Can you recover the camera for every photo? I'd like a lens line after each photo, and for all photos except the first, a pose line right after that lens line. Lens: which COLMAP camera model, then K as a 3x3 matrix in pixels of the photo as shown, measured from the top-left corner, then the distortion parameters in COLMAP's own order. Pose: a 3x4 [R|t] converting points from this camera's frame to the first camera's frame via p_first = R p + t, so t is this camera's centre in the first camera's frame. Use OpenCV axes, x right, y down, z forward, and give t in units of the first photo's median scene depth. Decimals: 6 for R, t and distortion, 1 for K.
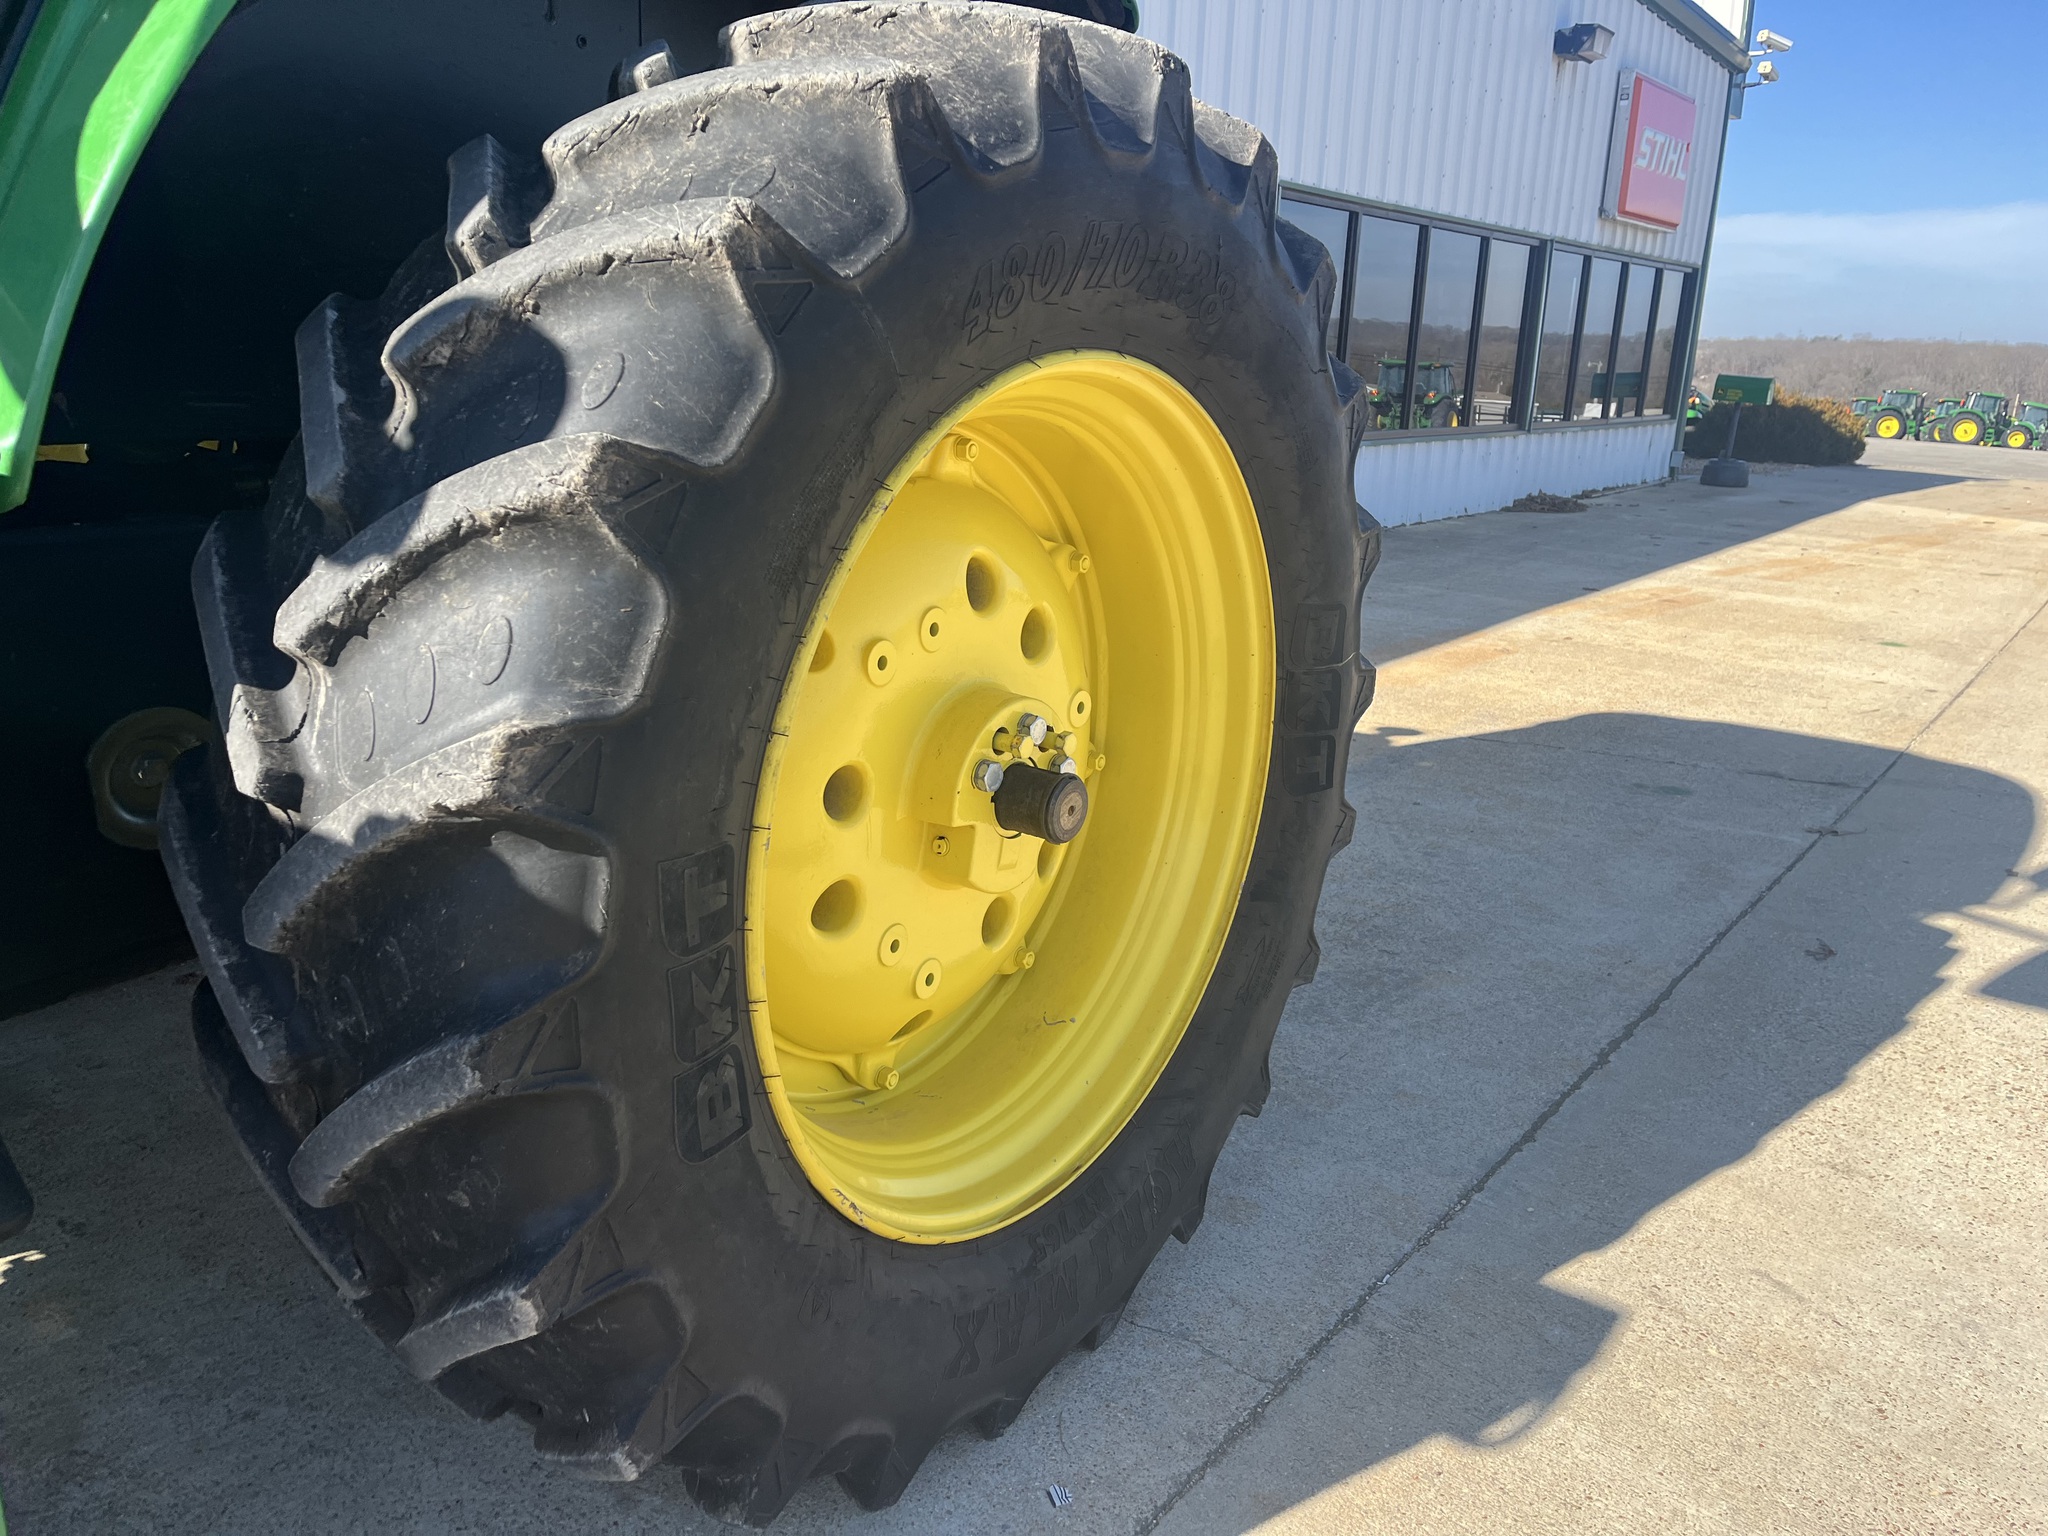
lens RADIAL K [[1543.6, 0, 1024.0], [0, 1543.6, 768.0], [0, 0, 1]] dist [0.125952, -0.174889]
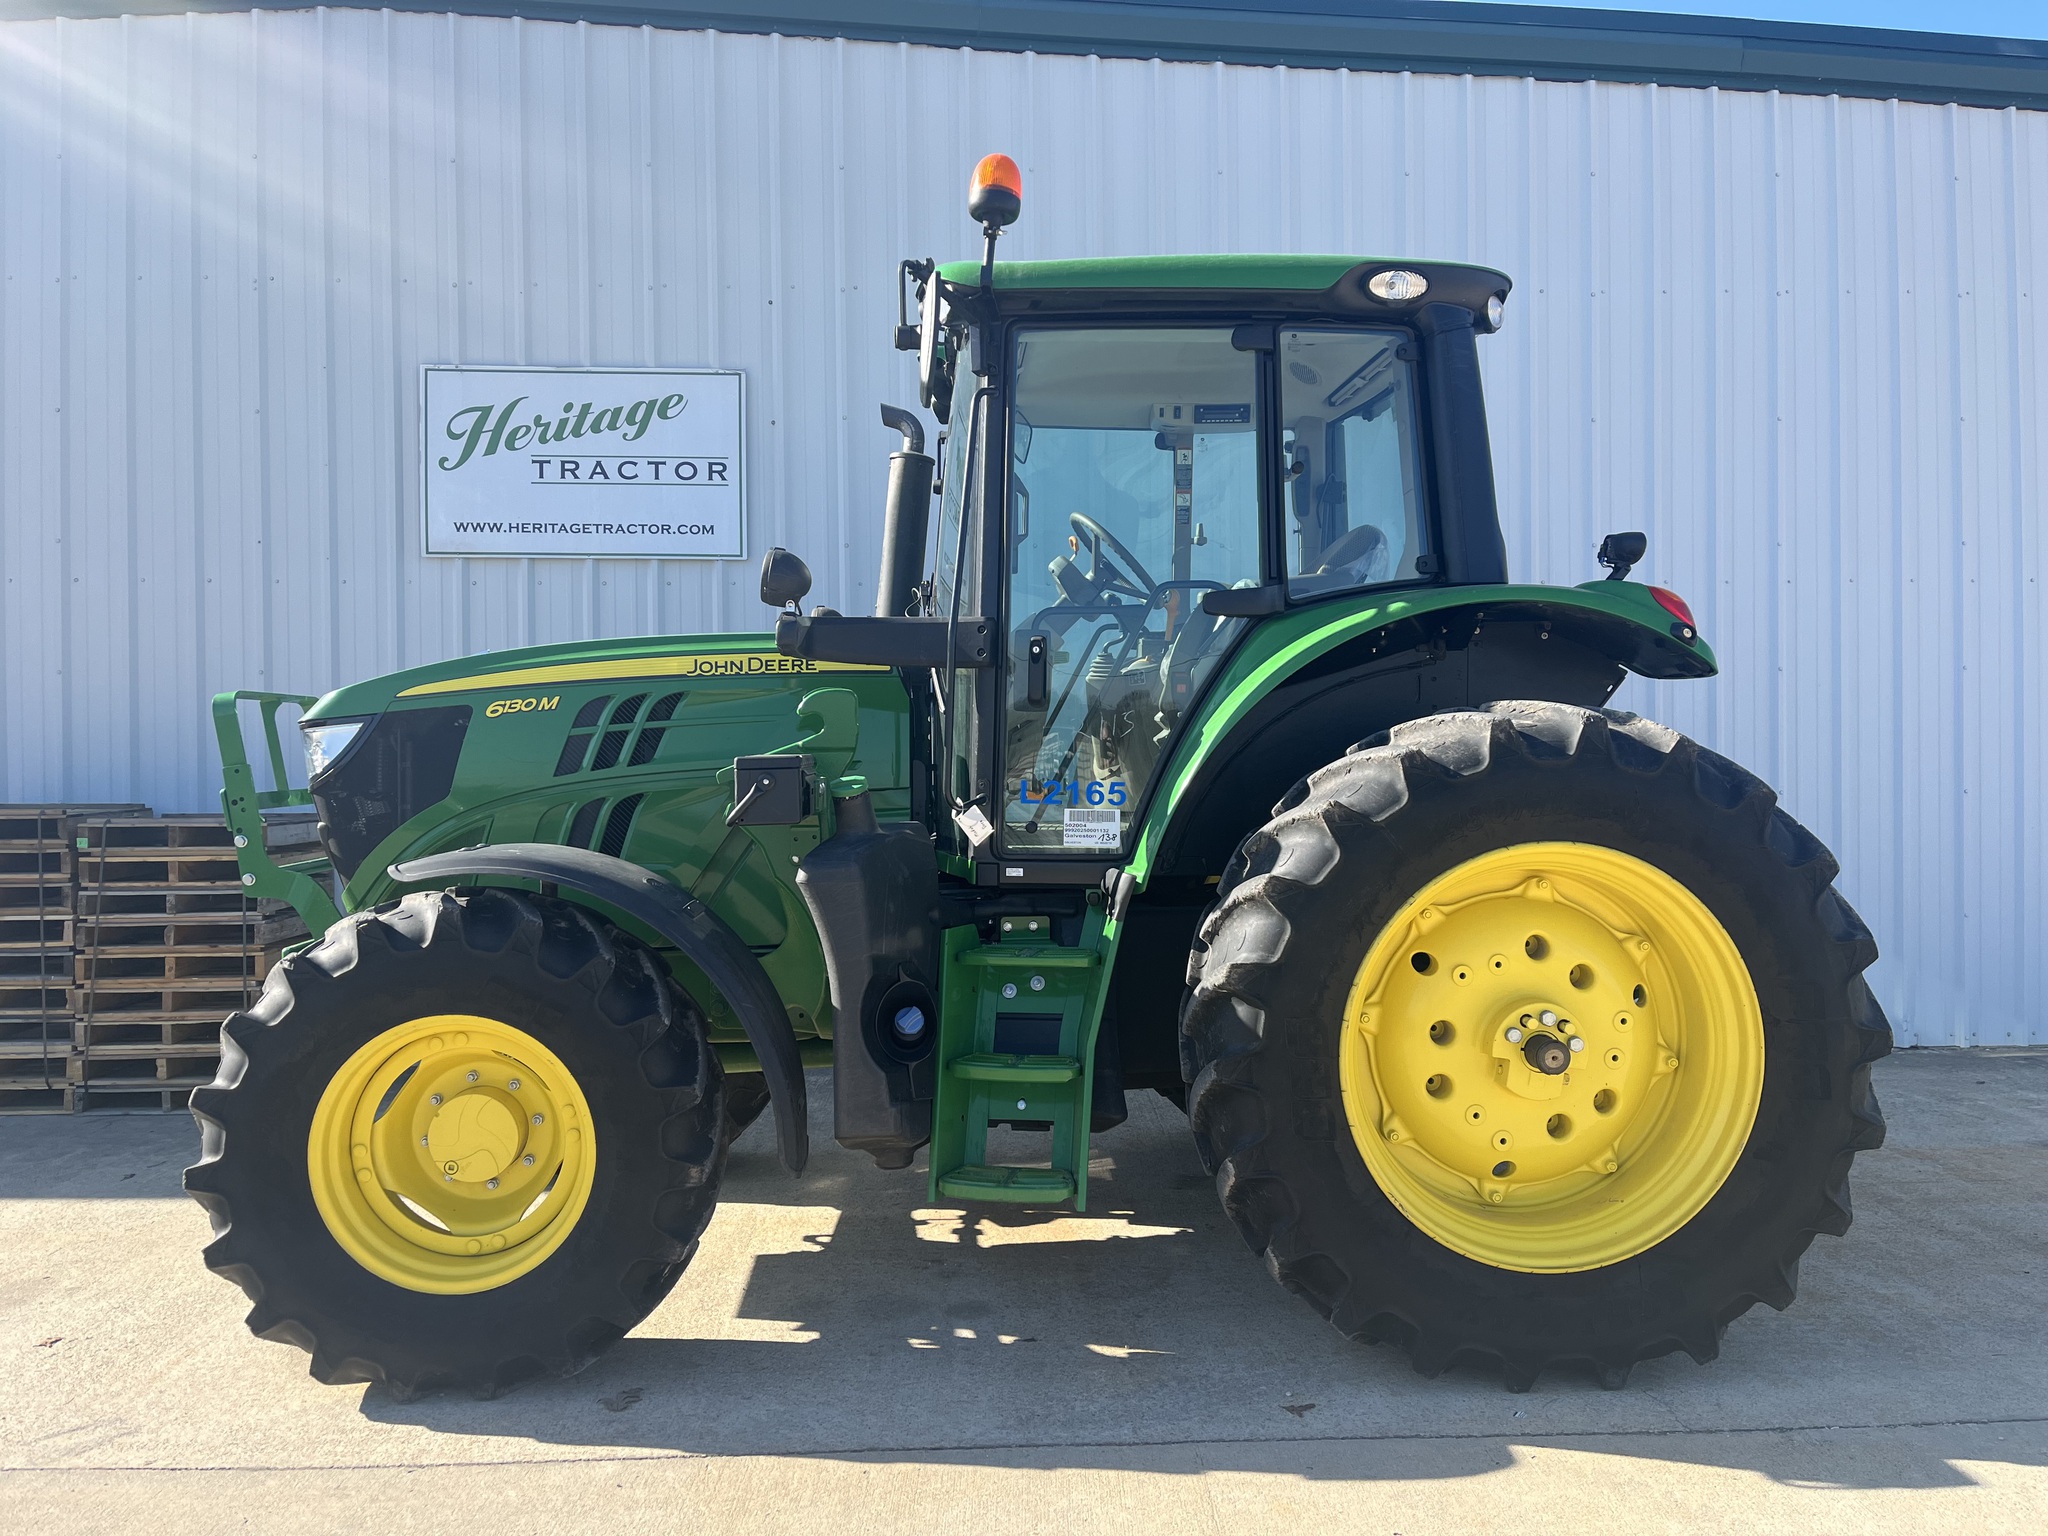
lens RADIAL K [[1567.3, 0, 1040.4], [0, 1567.3, 768.0], [0, 0, 1]] dist [0.080954, -0.108931]
pose [[0.638198, -0.035985, -0.769031, 1.657738], [-0.174785, 0.966051, -0.190254, 0.235507], [0.749769, 0.255835, 0.610242, -1.192645]]
